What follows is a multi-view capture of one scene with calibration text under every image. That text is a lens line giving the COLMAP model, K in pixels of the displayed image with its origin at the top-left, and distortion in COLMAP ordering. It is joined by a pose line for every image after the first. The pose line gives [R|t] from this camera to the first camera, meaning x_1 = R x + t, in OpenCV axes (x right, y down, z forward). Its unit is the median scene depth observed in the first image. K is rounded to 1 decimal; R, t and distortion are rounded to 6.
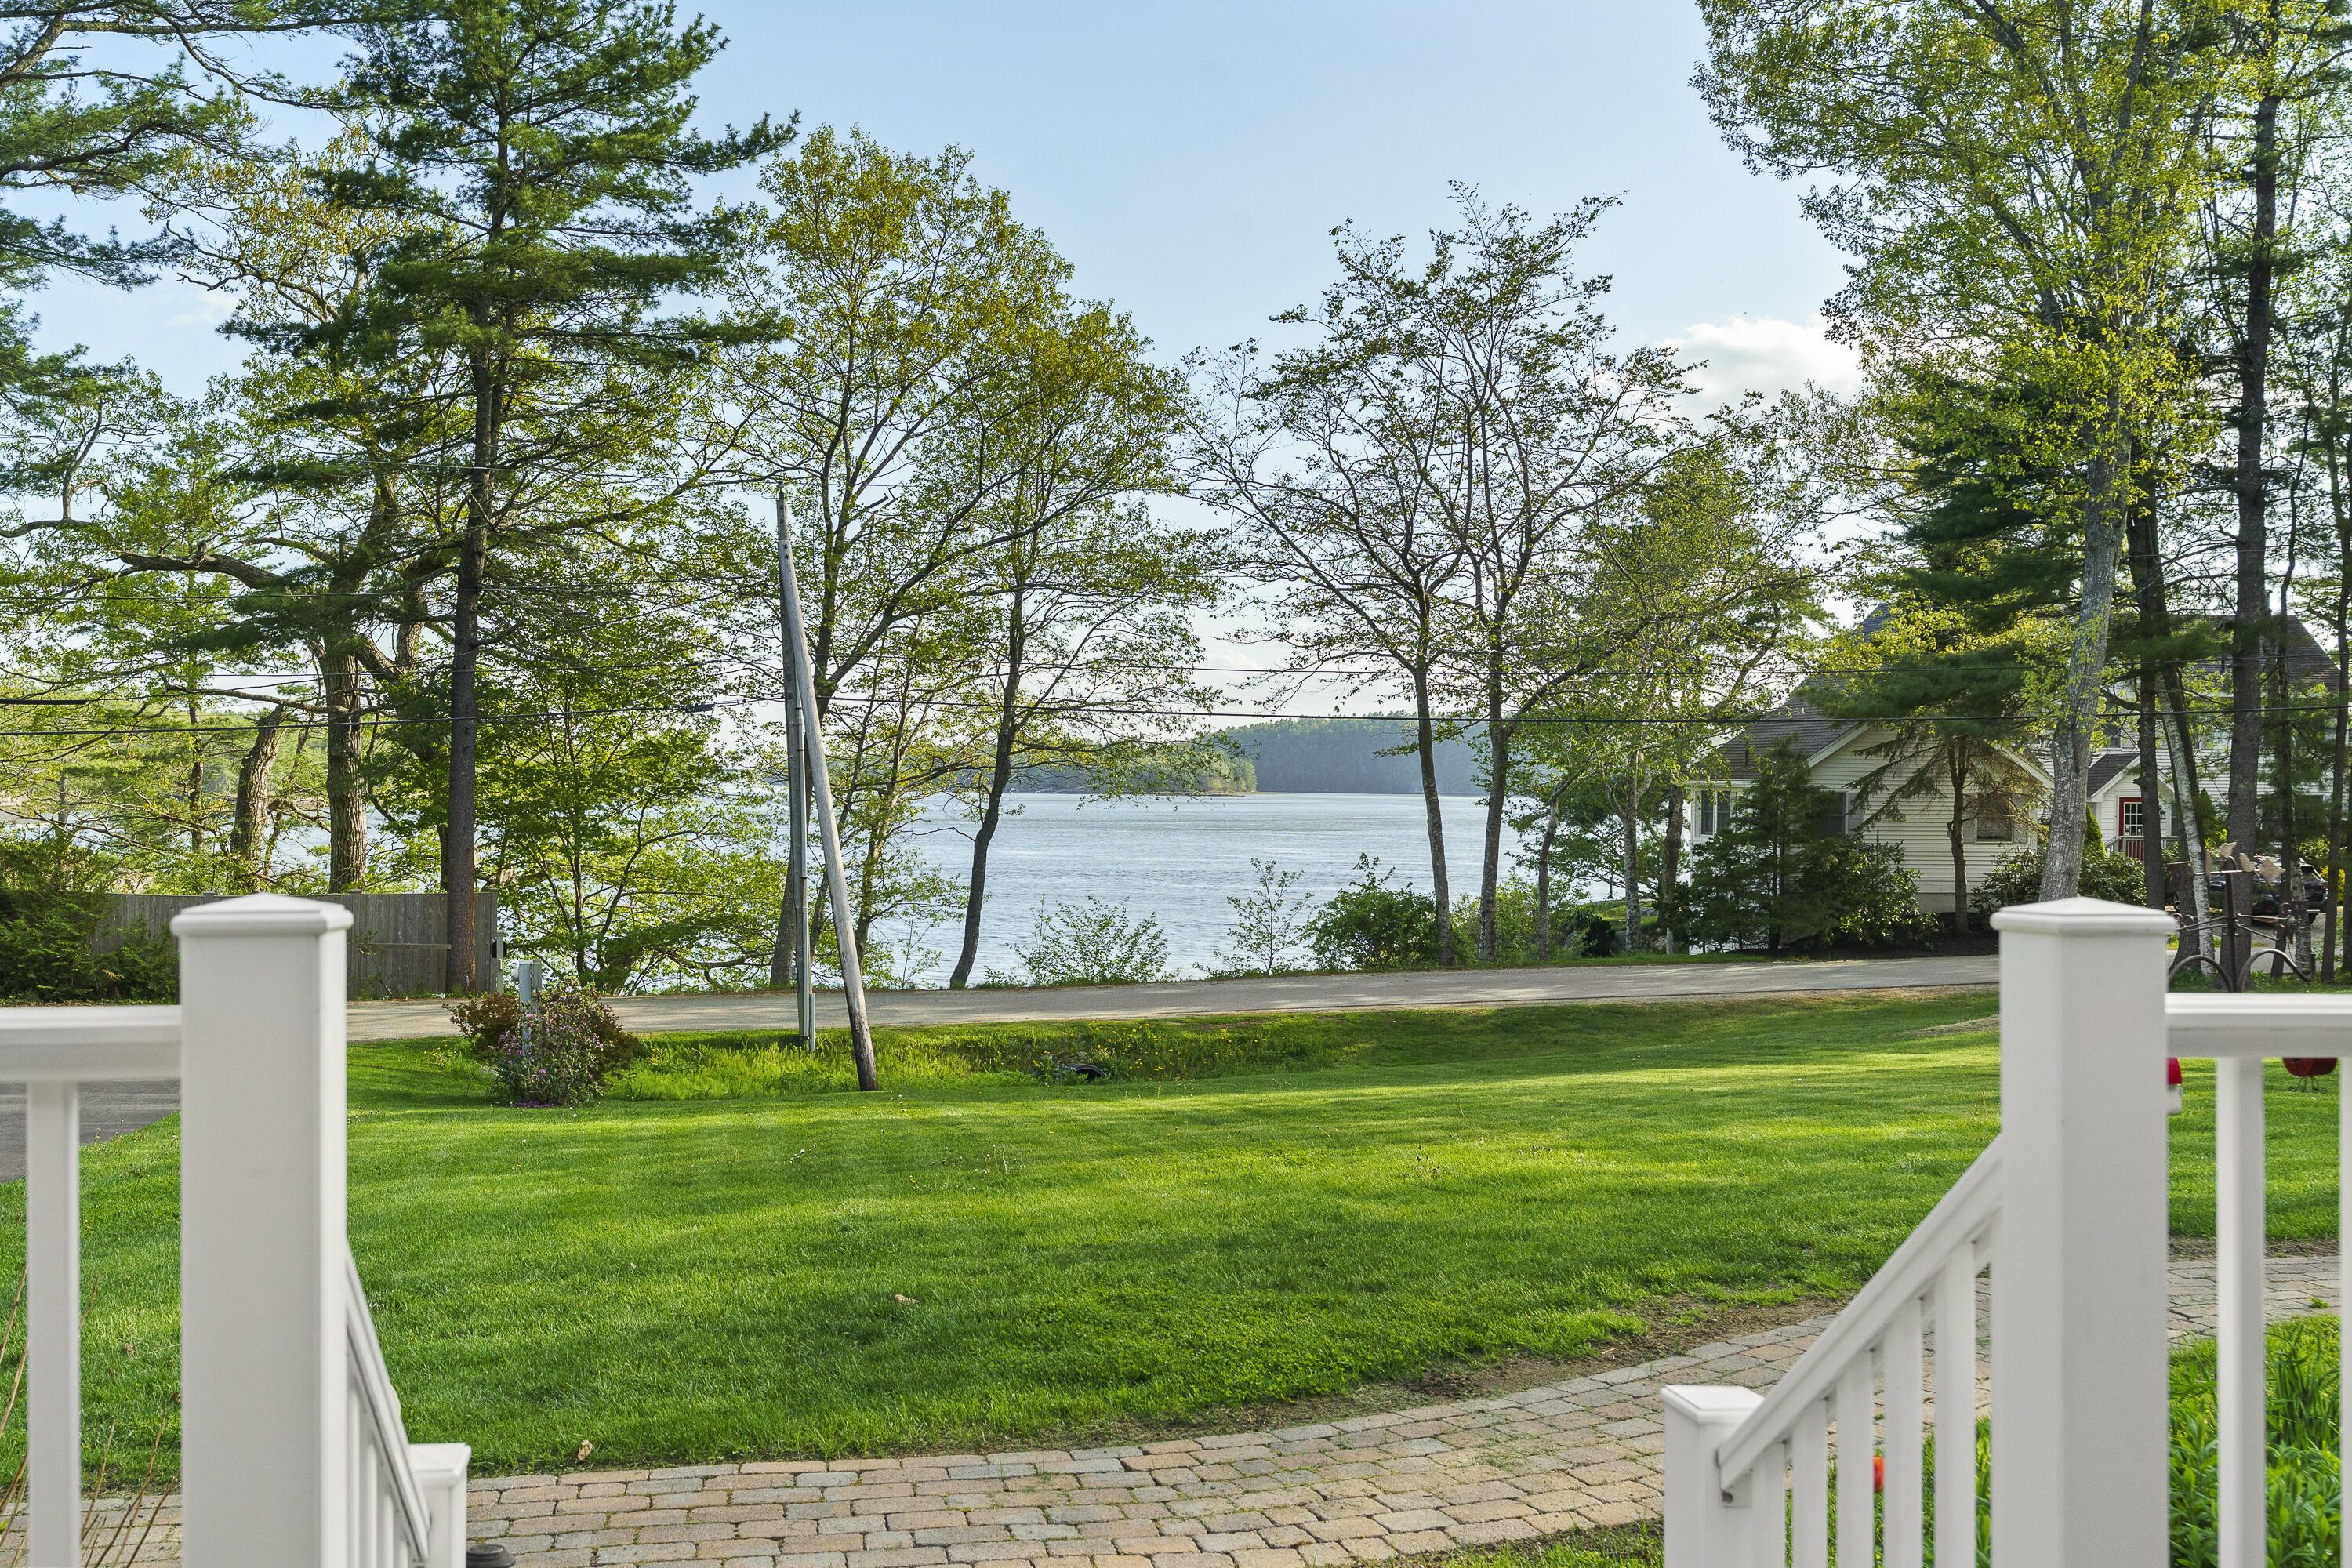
lens RADIAL K [[2339.4, 0, 1166.5], [0, 2339.4, 793.2], [0, 0, 1]] dist [0.010566, 0.017929]
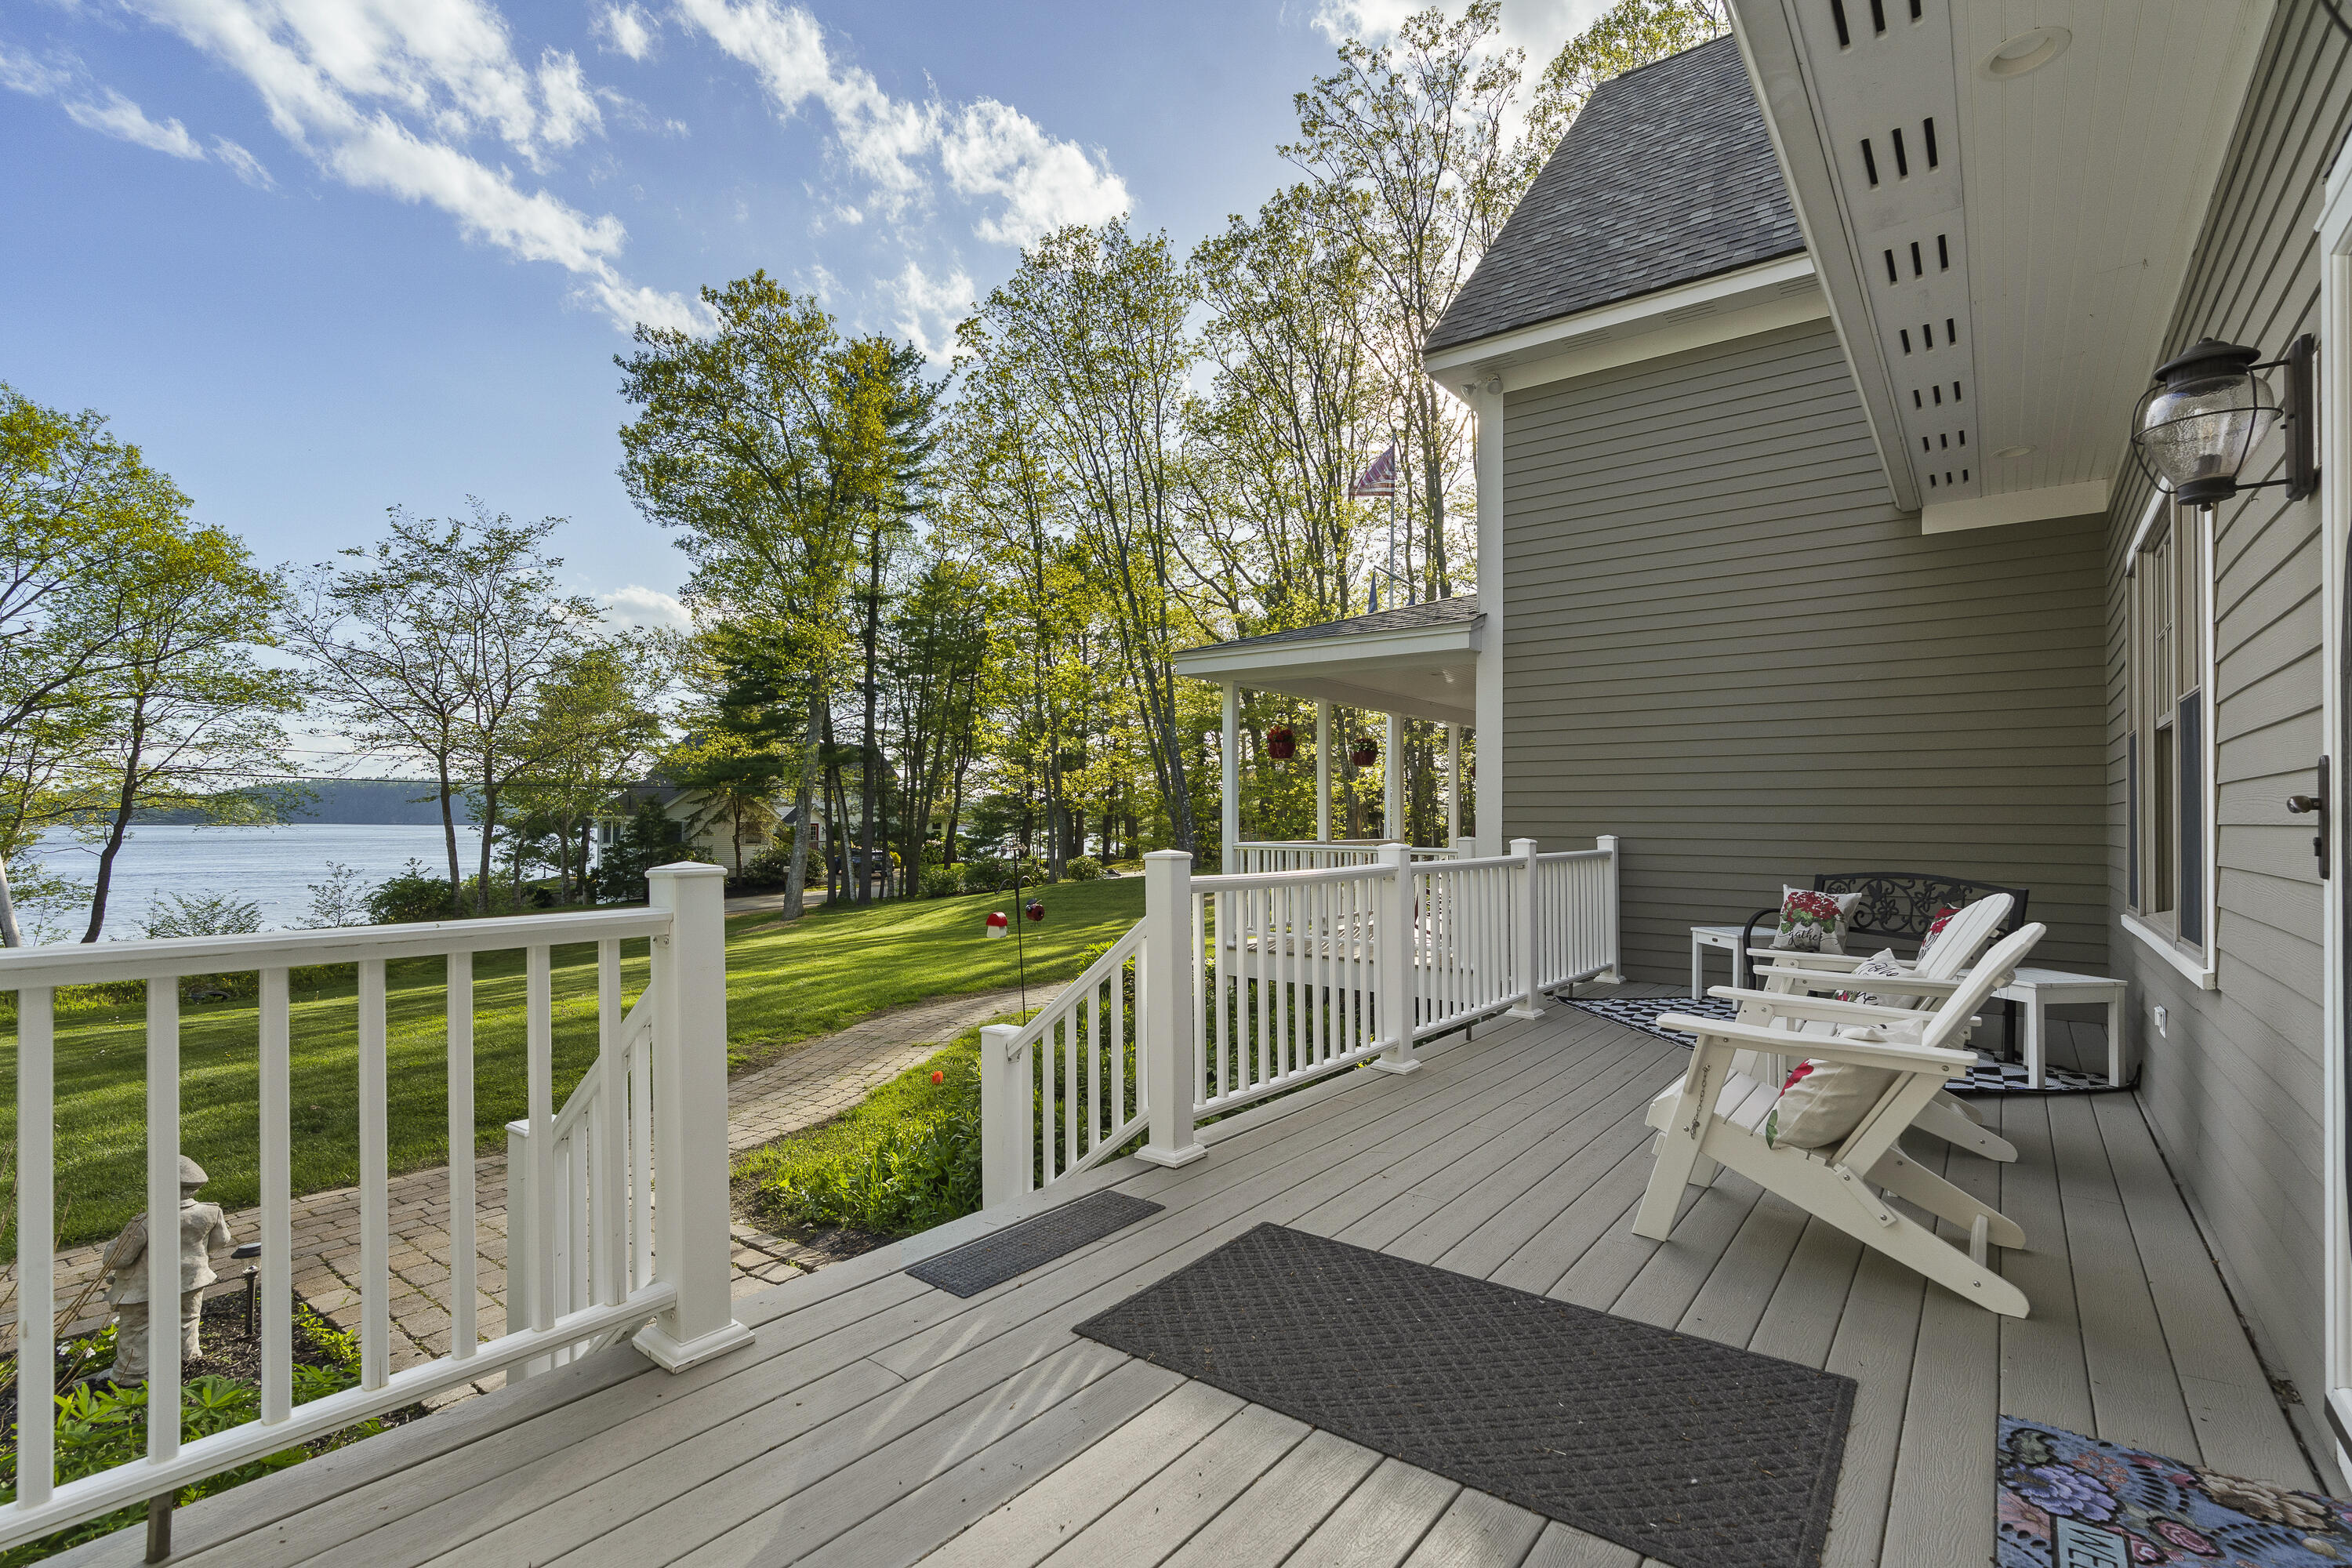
lens RADIAL K [[1078.6, 0, 1176.0], [0, 1078.6, 784.0], [0, 0, 1]] dist [-0.000965, 0.000273]
pose [[0.743633, 0.017875, 0.668349, -0.028842], [0.005464, 0.999447, -0.032810, 0.000020], [-0.668566, 0.028050, 0.743124, -0.008434]]
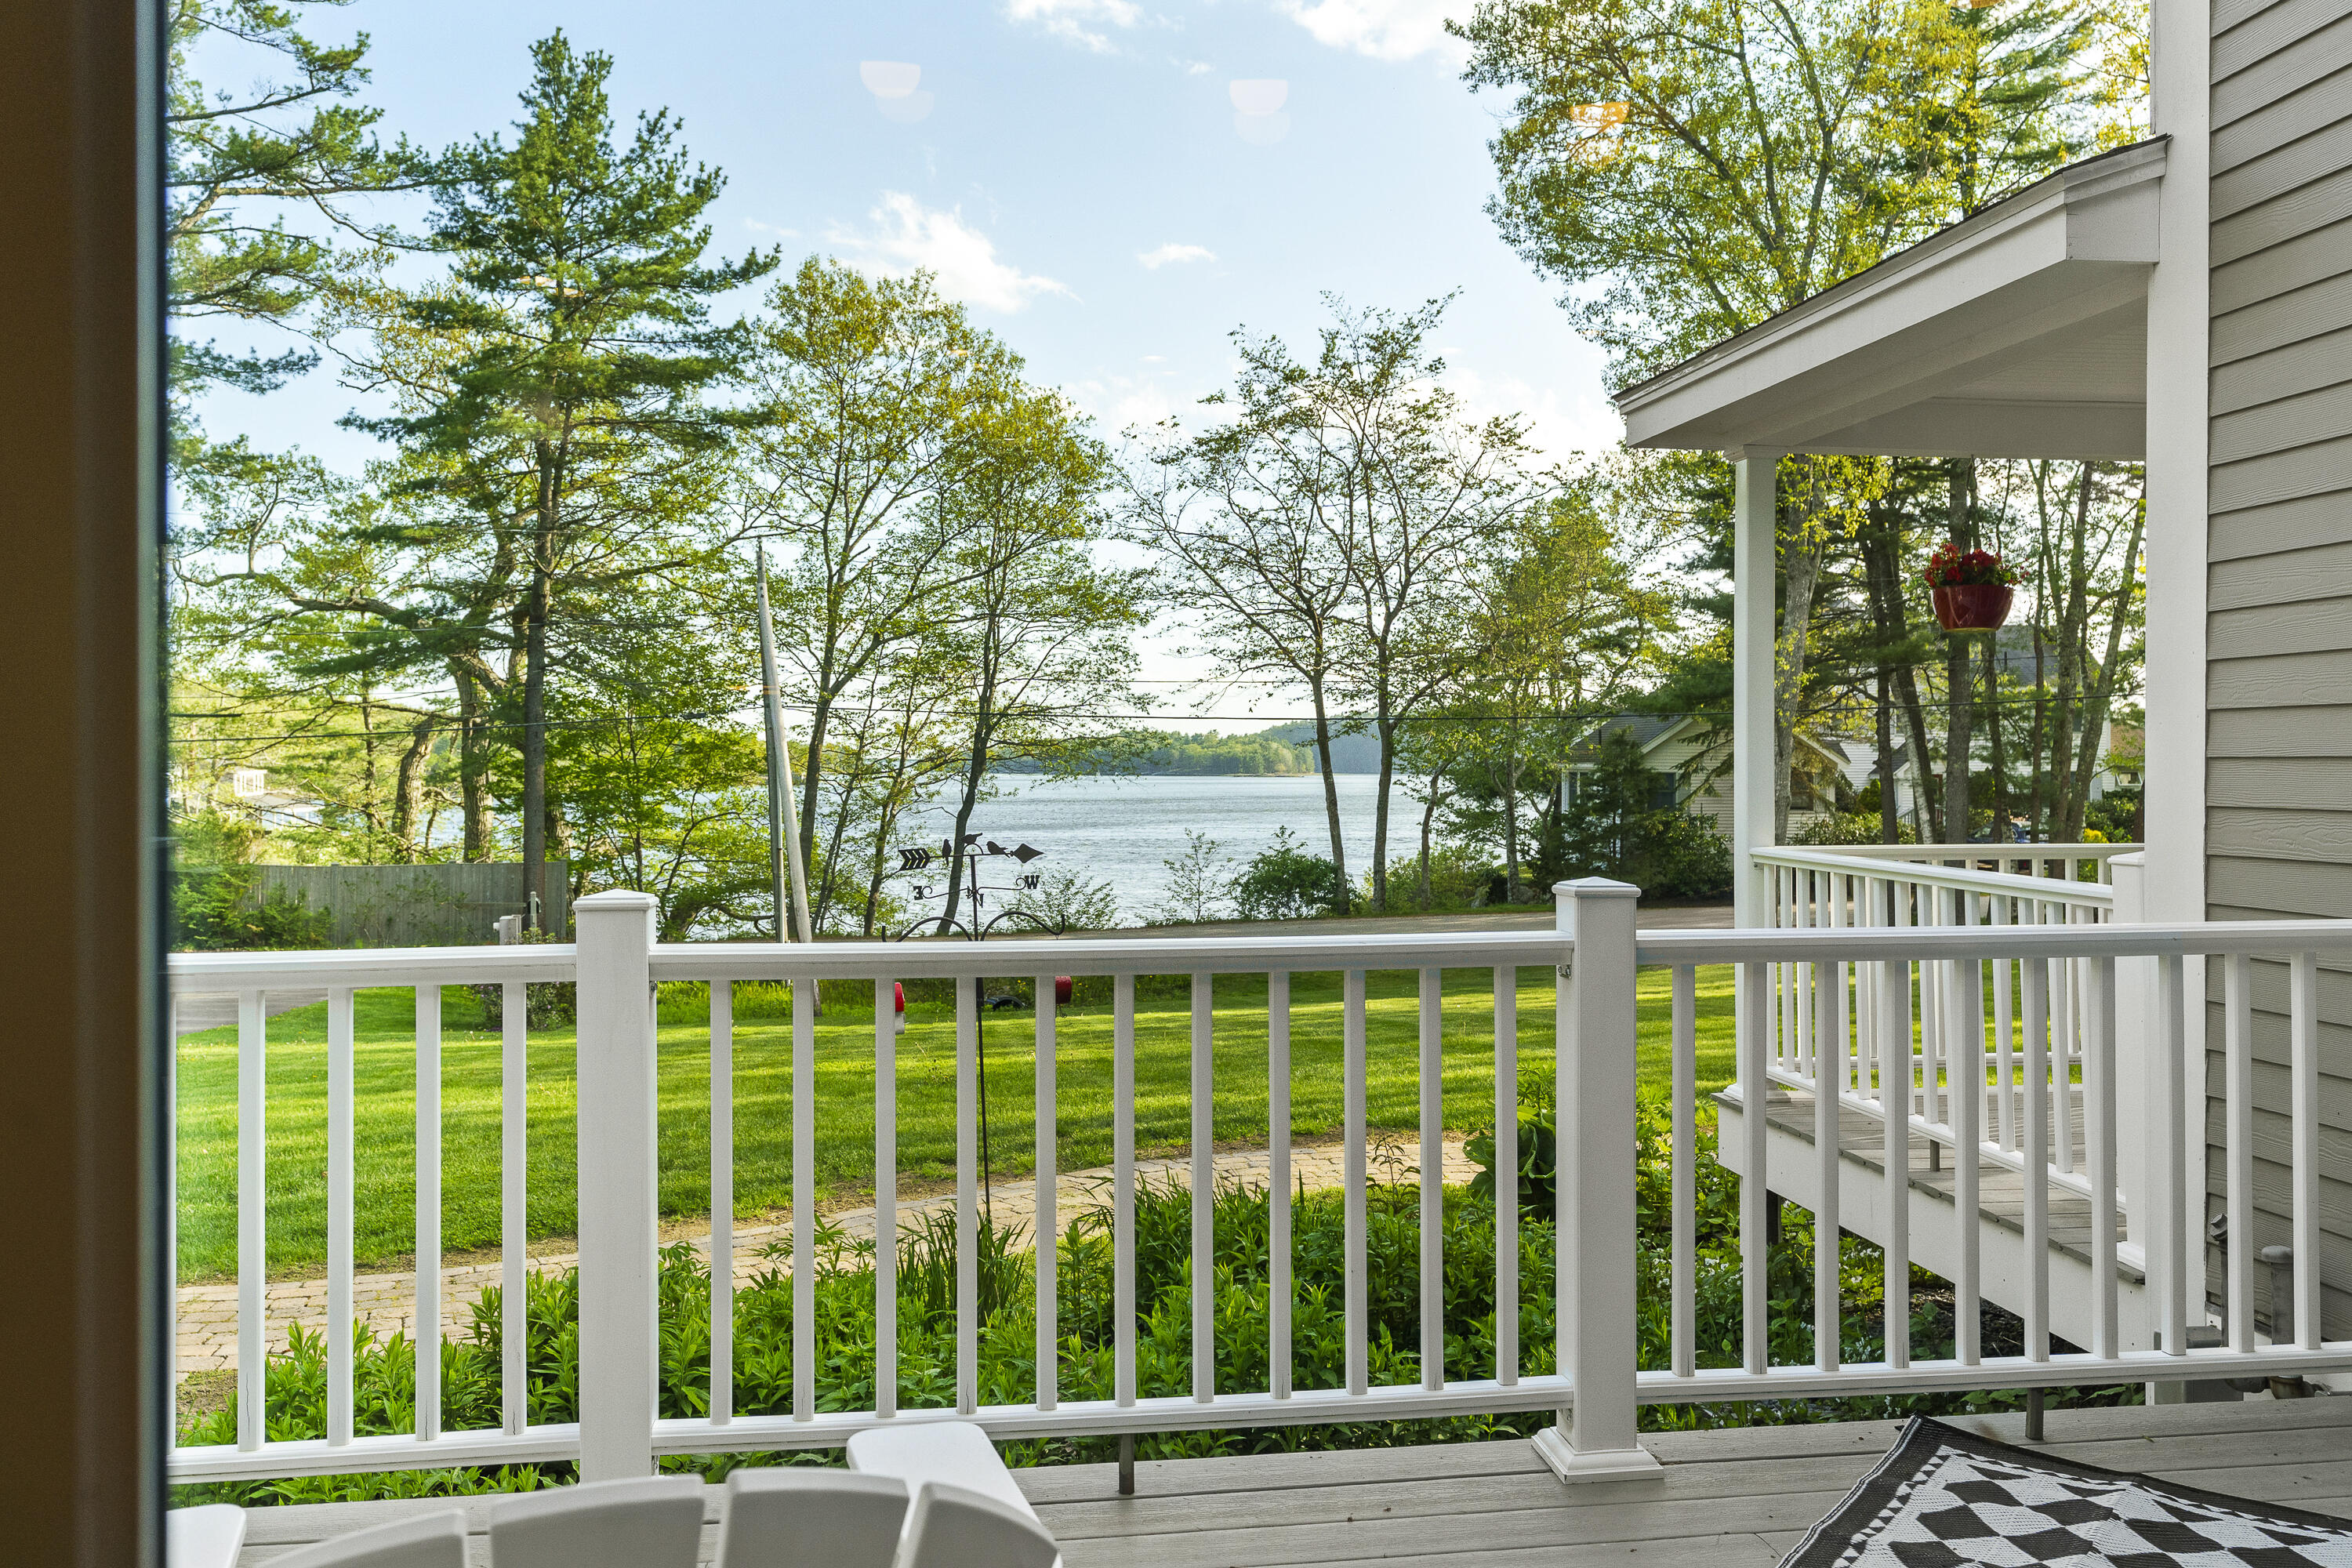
lens RADIAL K [[1900.5, 0, 1175.1], [0, 1900.5, 749.7], [0, 0, 1]] dist [0.000617, -0.004190]
pose [[0.999291, -0.009336, -0.036478, 0.072415], [0.008833, 0.999864, -0.013907, -0.000972], [0.036603, 0.013575, 0.999238, -0.014451]]
